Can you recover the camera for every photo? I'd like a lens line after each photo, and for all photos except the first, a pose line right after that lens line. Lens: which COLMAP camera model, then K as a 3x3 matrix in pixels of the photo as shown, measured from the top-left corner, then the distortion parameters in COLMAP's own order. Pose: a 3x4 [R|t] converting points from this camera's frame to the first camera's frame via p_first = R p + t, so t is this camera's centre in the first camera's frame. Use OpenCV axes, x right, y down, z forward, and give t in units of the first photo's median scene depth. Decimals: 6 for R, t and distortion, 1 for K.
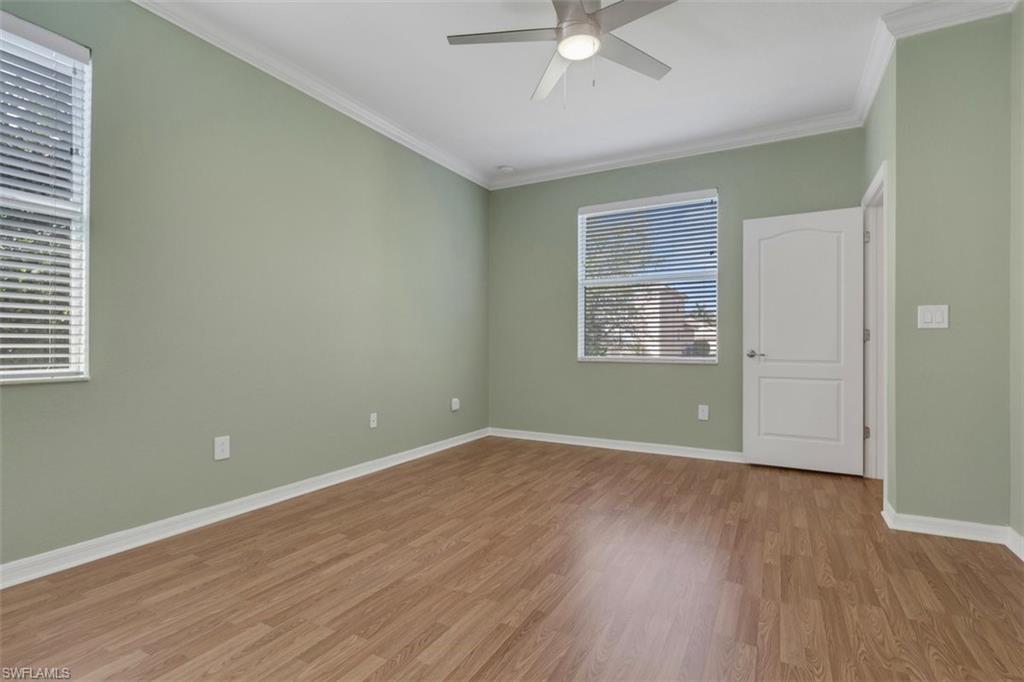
lens RADIAL K [[501.4, 0, 510.3], [0, 501.4, 339.1], [0, 0, 1]] dist [0.036444, -0.000321]
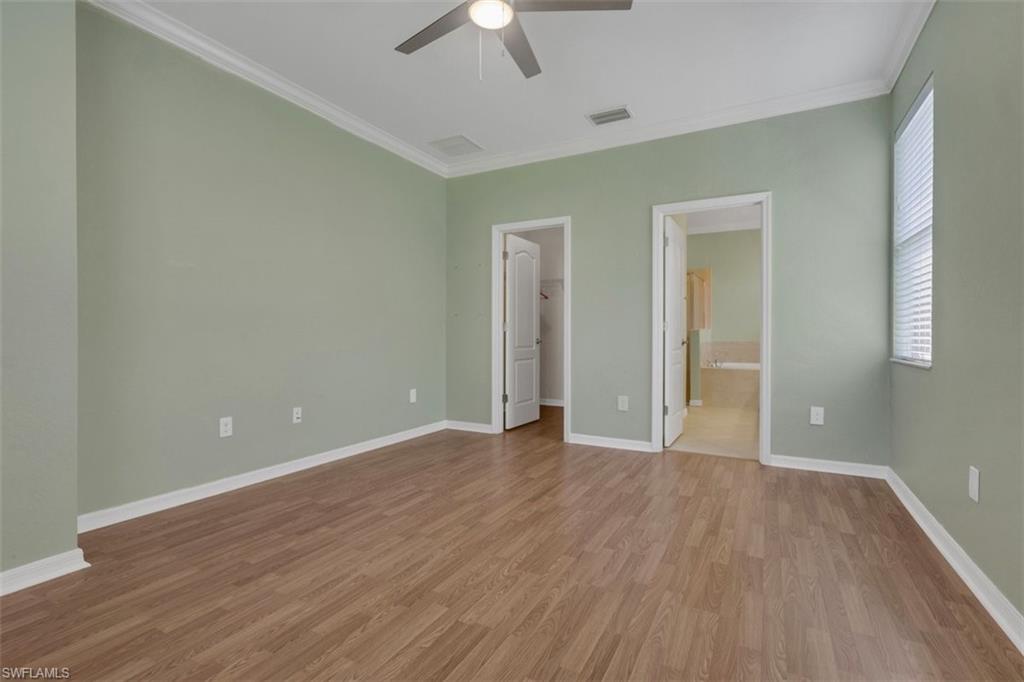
lens RADIAL K [[501.4, 0, 512.5], [0, 501.4, 340.8], [0, 0, 1]] dist [0.036444, -0.000321]
pose [[-0.999888, -0.005911, -0.013749, 0.116627], [-0.005976, 0.999971, 0.004704, 0.015177], [0.013721, 0.004786, -0.999894, 2.129903]]
